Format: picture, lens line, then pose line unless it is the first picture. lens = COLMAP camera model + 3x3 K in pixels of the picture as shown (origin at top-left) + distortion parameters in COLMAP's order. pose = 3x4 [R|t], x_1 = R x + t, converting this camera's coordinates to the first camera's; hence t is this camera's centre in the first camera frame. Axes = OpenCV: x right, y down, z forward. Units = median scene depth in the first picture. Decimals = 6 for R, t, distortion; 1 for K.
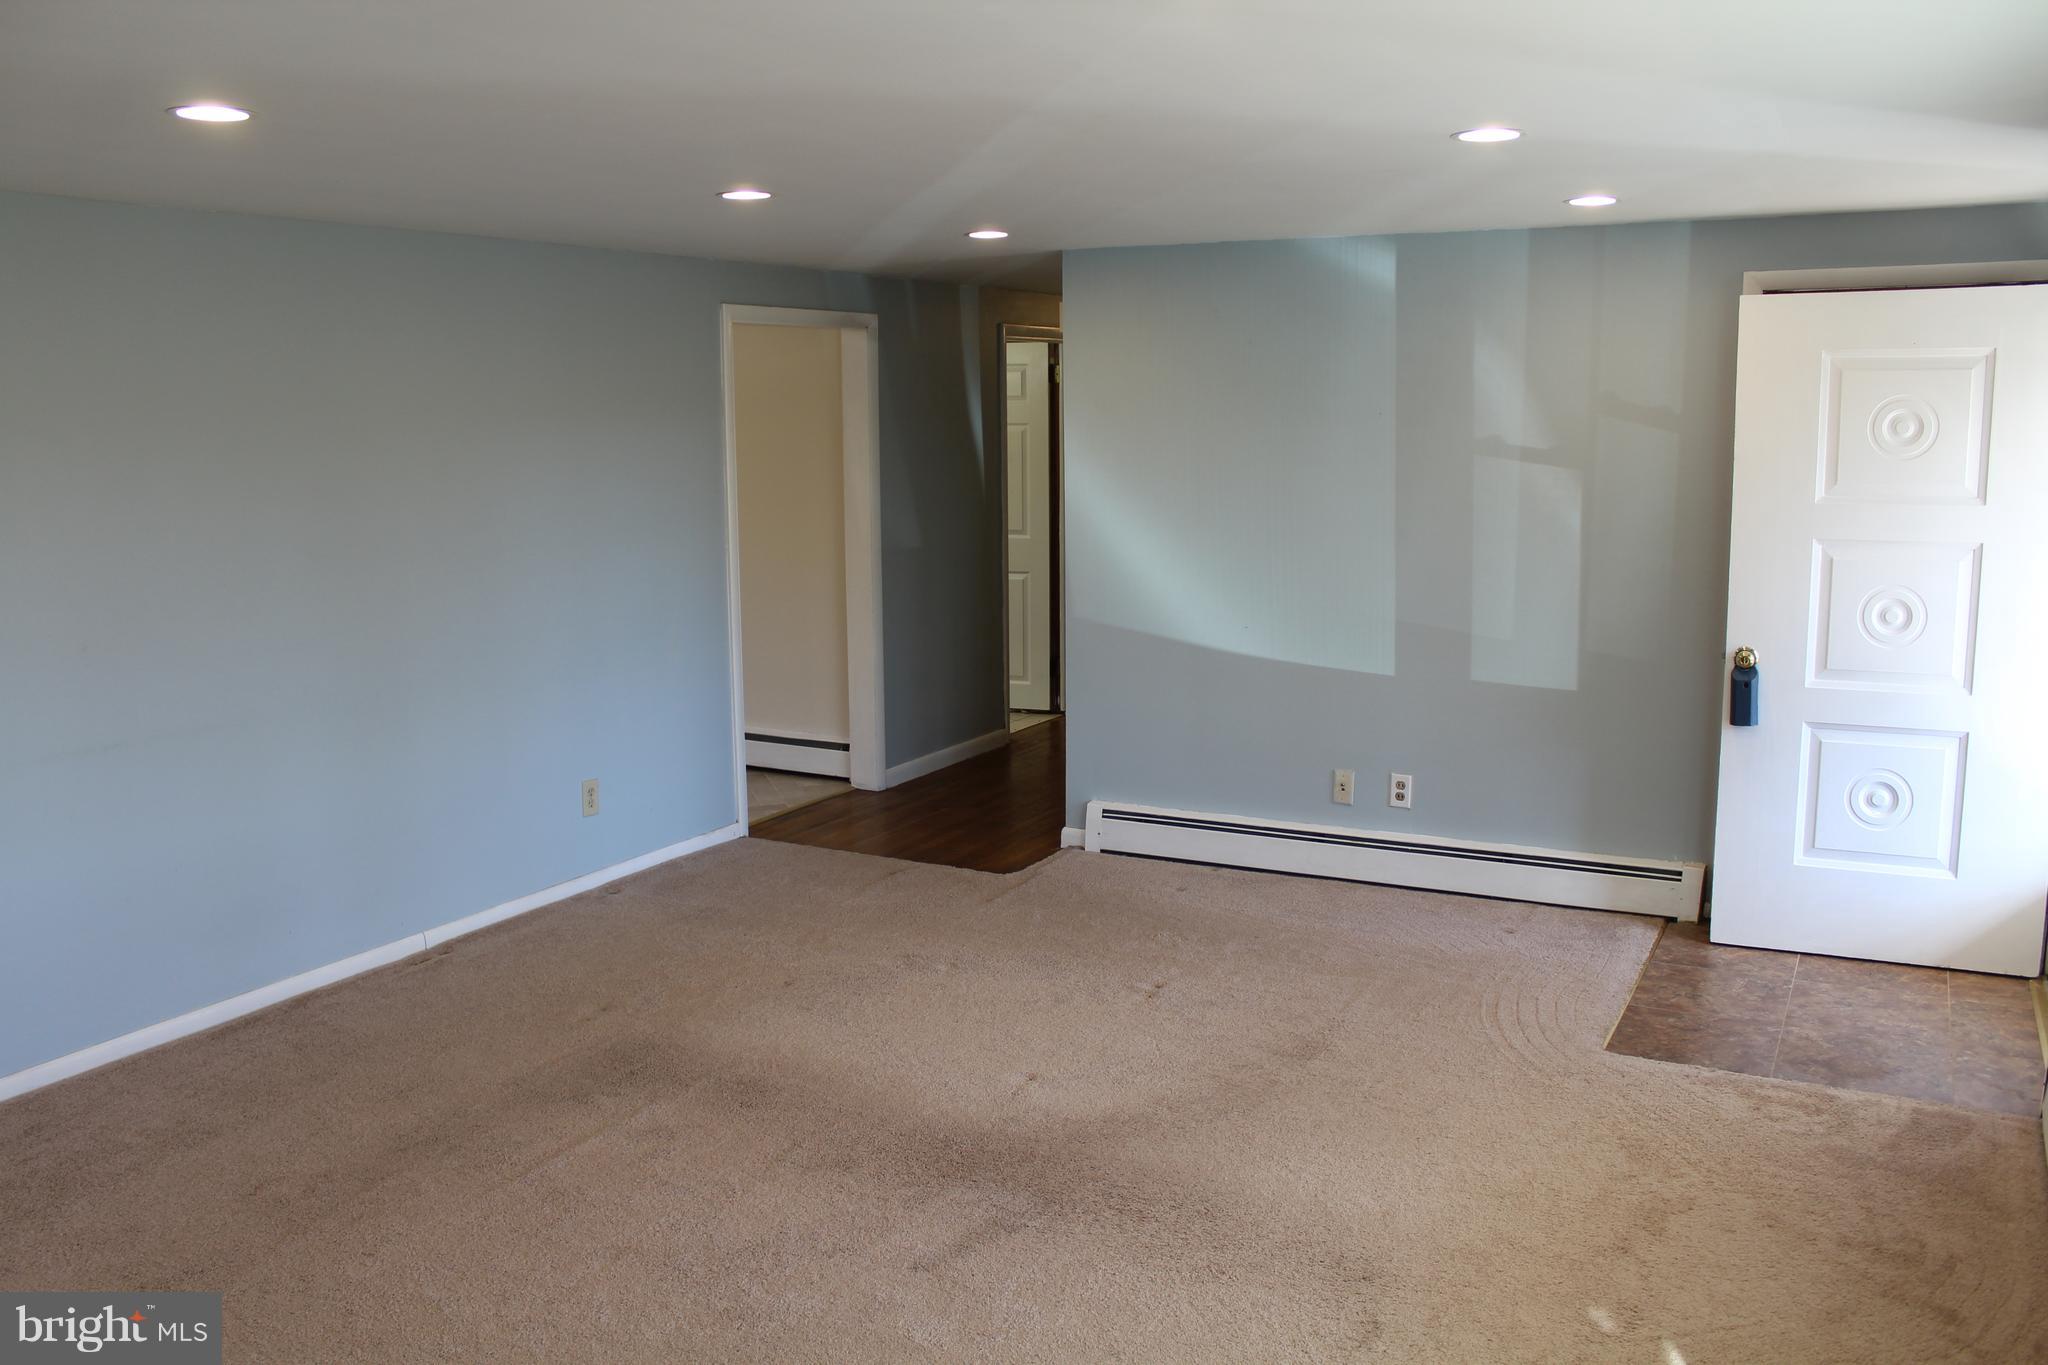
lens RADIAL K [[1709.9, 0, 950.4], [0, 1709.9, 682.3], [0, 0, 1]] dist [-0.160755, 0.140405]
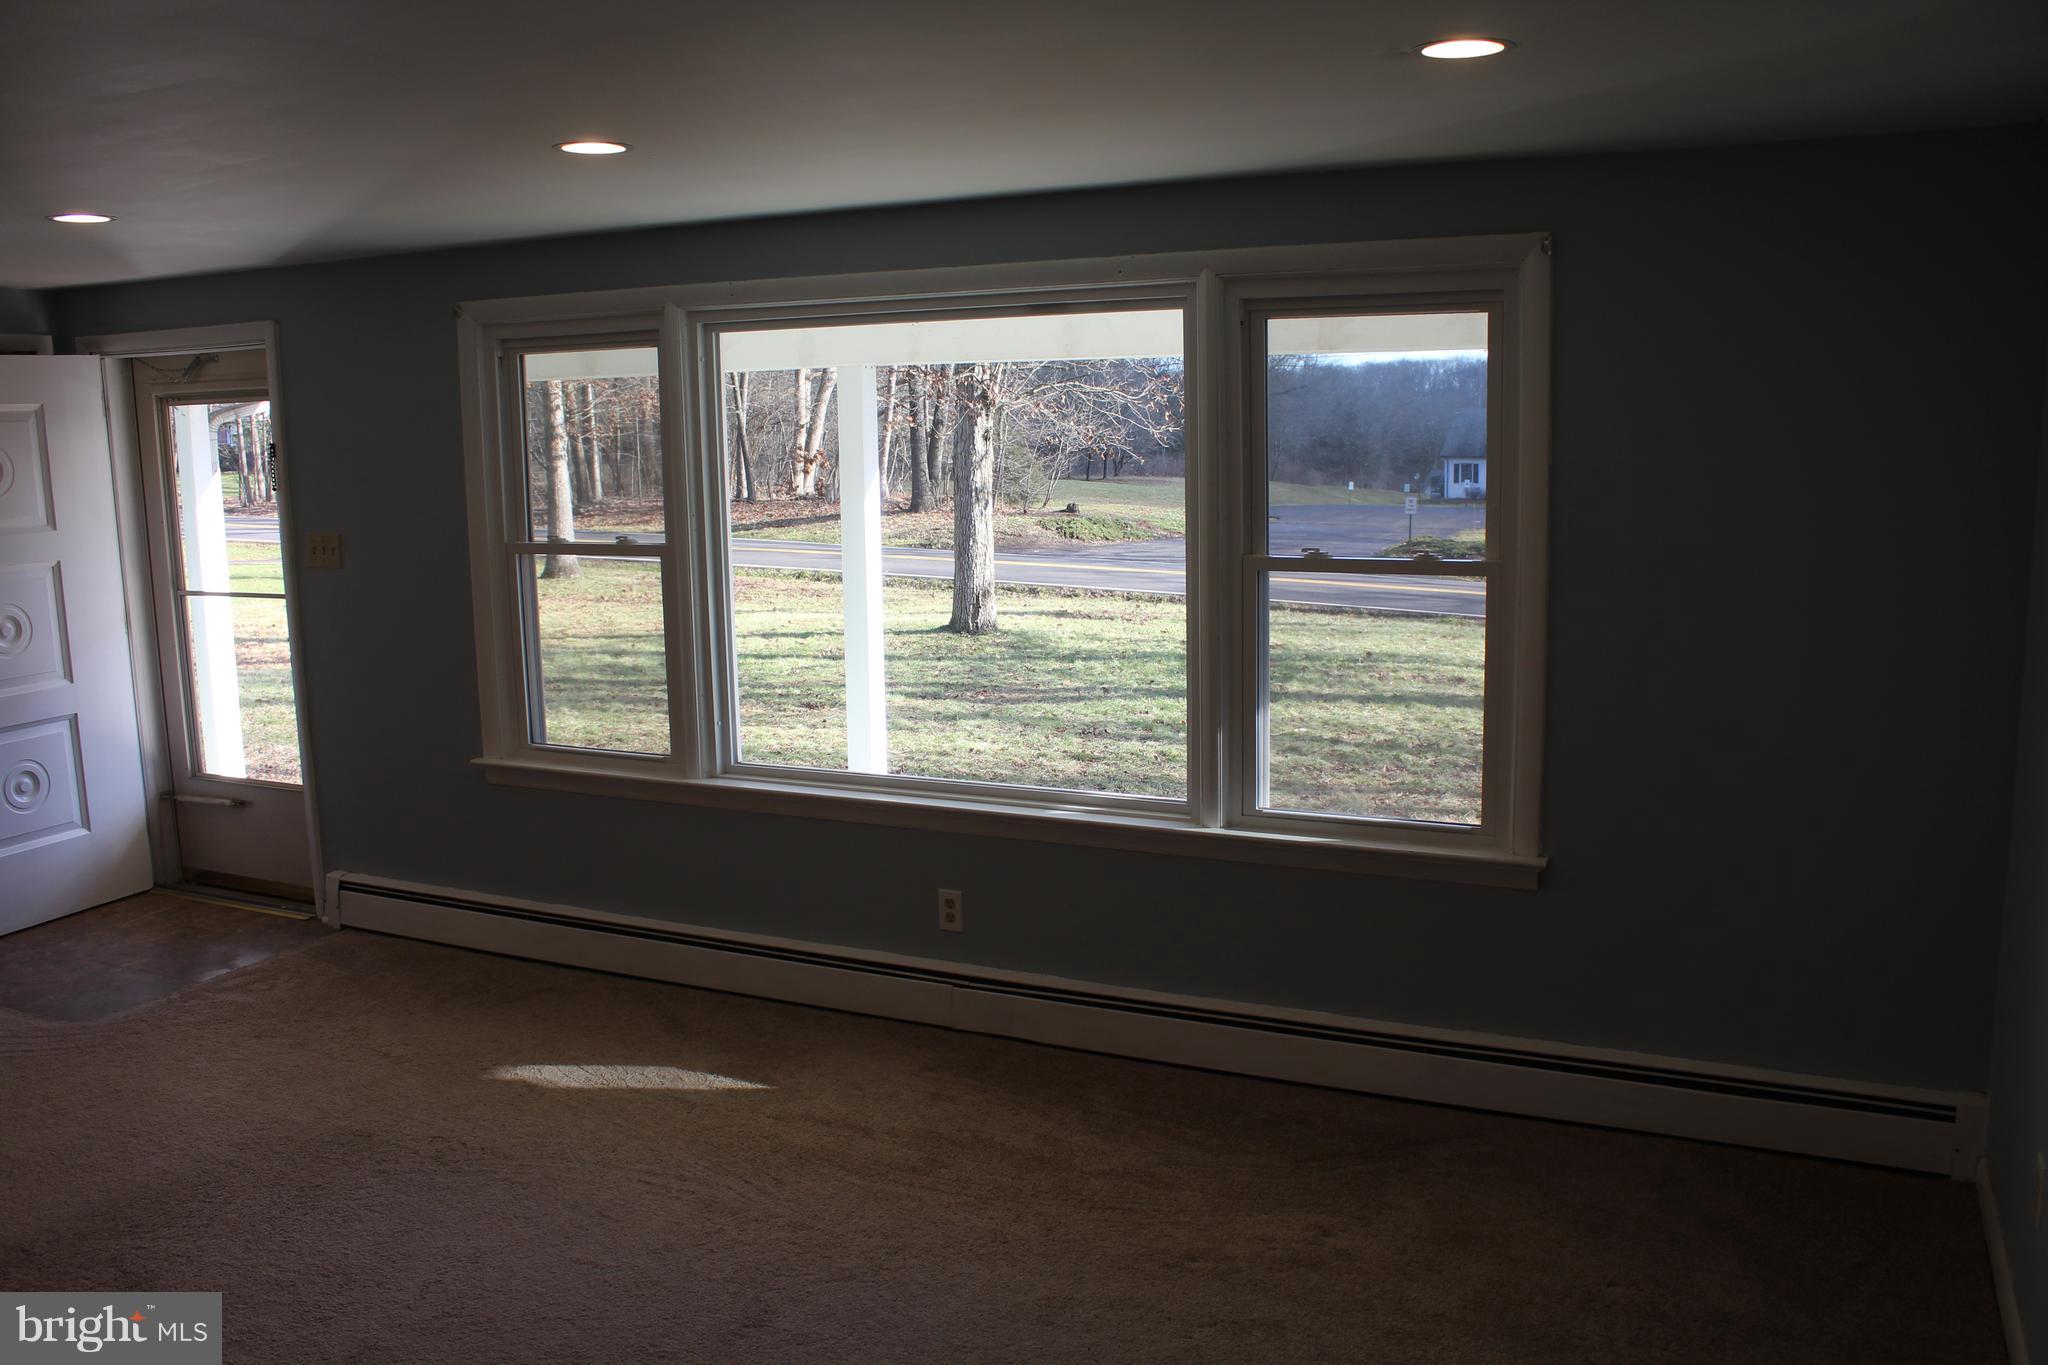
lens RADIAL K [[1709.9, 0, 1017.5], [0, 1709.9, 684.3], [0, 0, 1]] dist [-0.160755, 0.140405]
pose [[-0.059840, -0.143712, 0.987809, -0.624373], [0.187600, 0.970330, 0.152534, -0.045169], [-0.980421, 0.194441, -0.031104, 0.326278]]
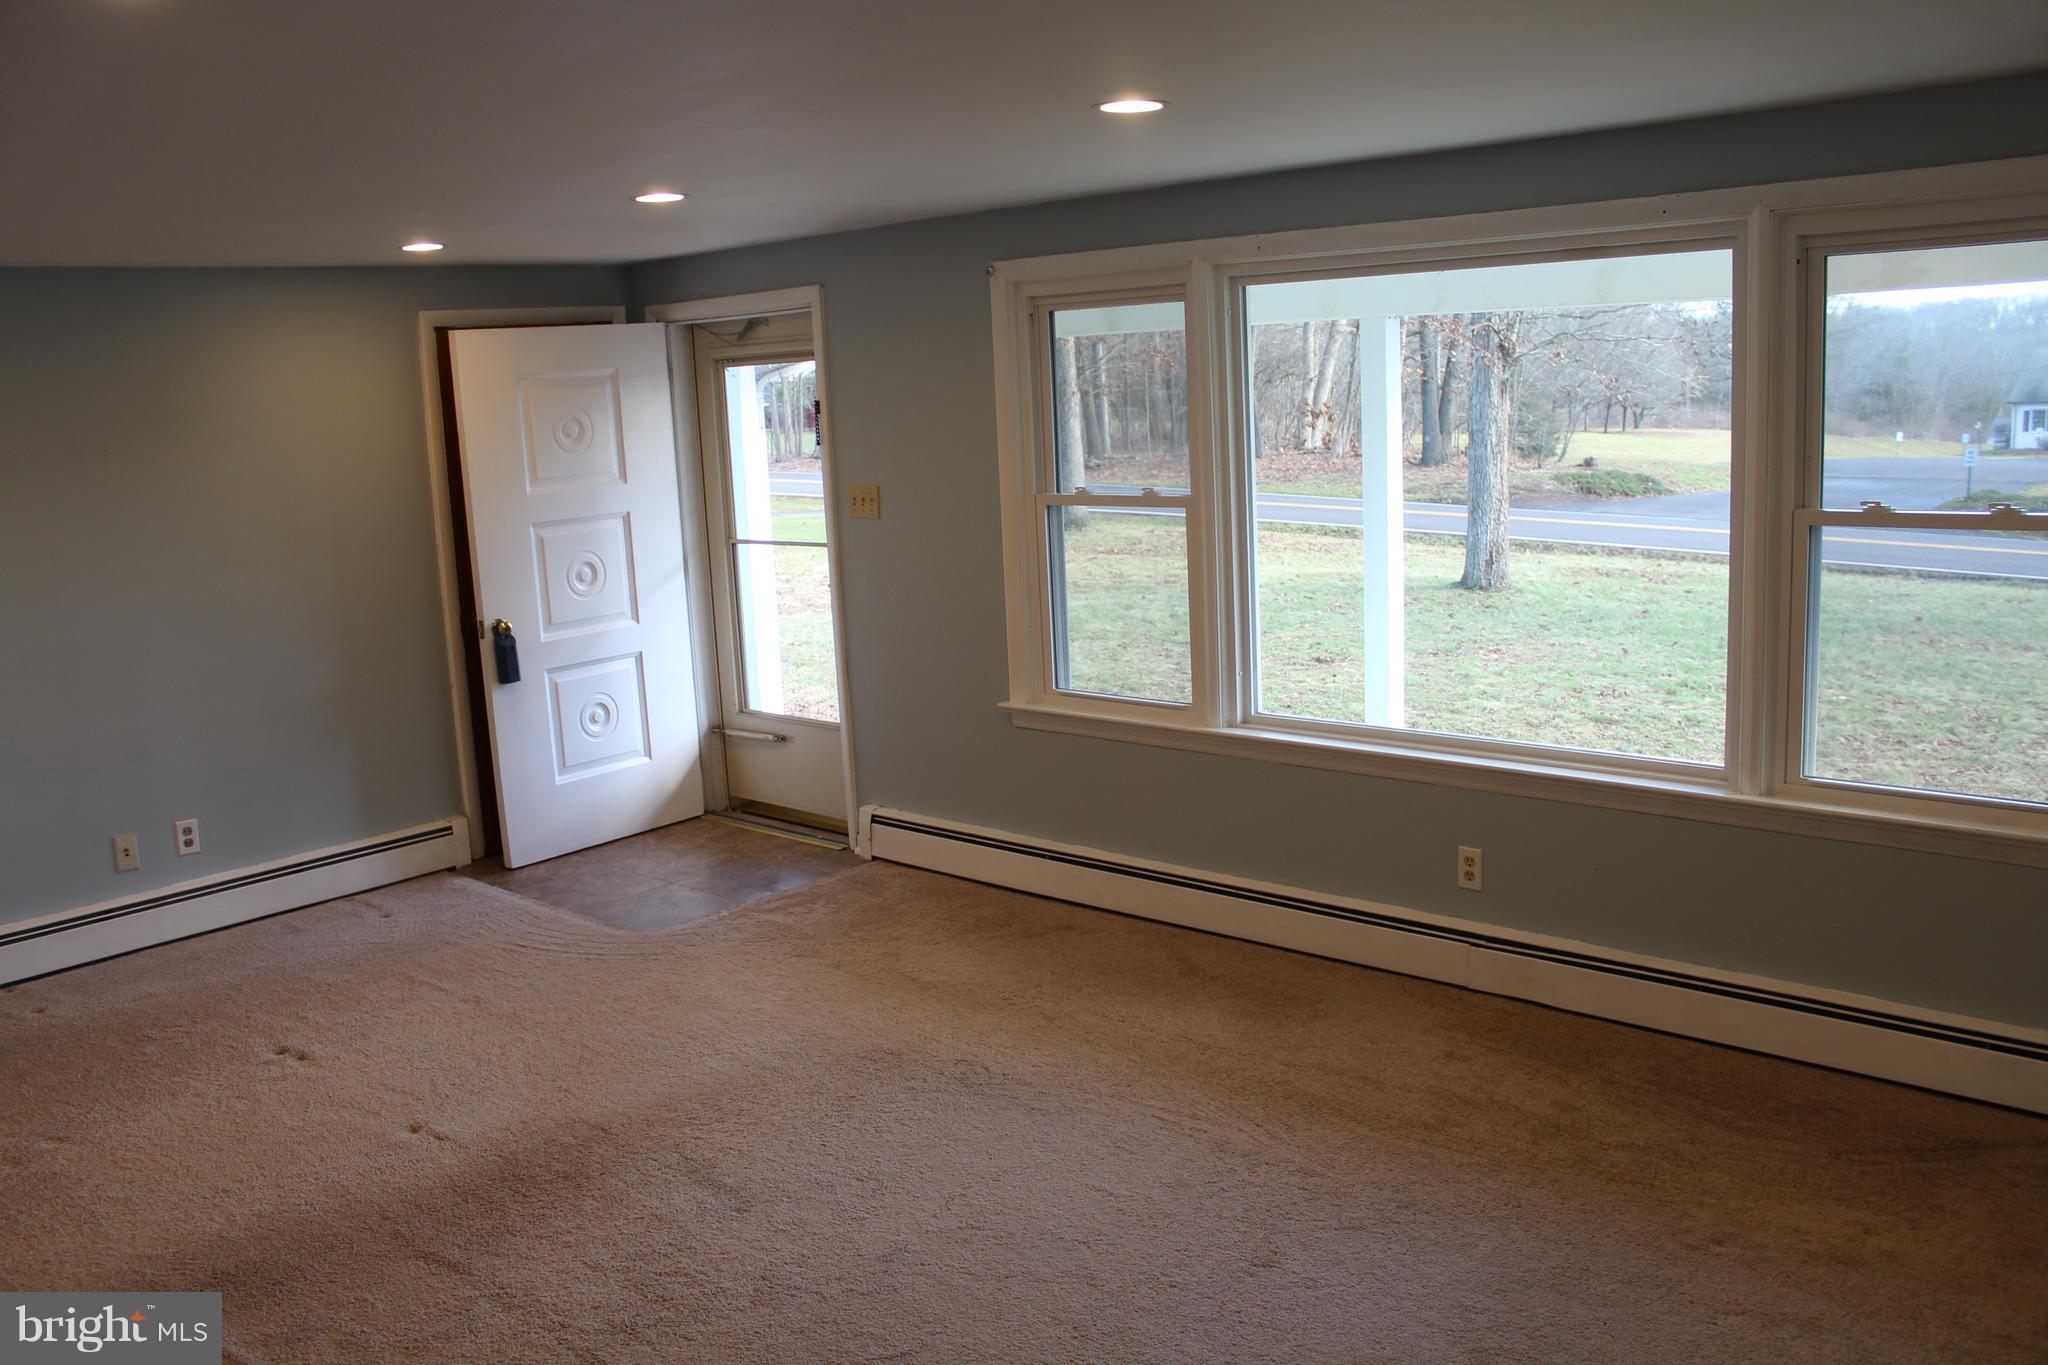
lens RADIAL K [[1709.9, 0, 1011.6], [0, 1709.9, 678.9], [0, 0, 1]] dist [-0.160755, 0.140405]
pose [[0.232812, -0.164436, 0.958519, -0.631791], [0.205814, 0.971609, 0.116692, -0.046132], [-0.950494, 0.170110, 0.260045, 0.337838]]
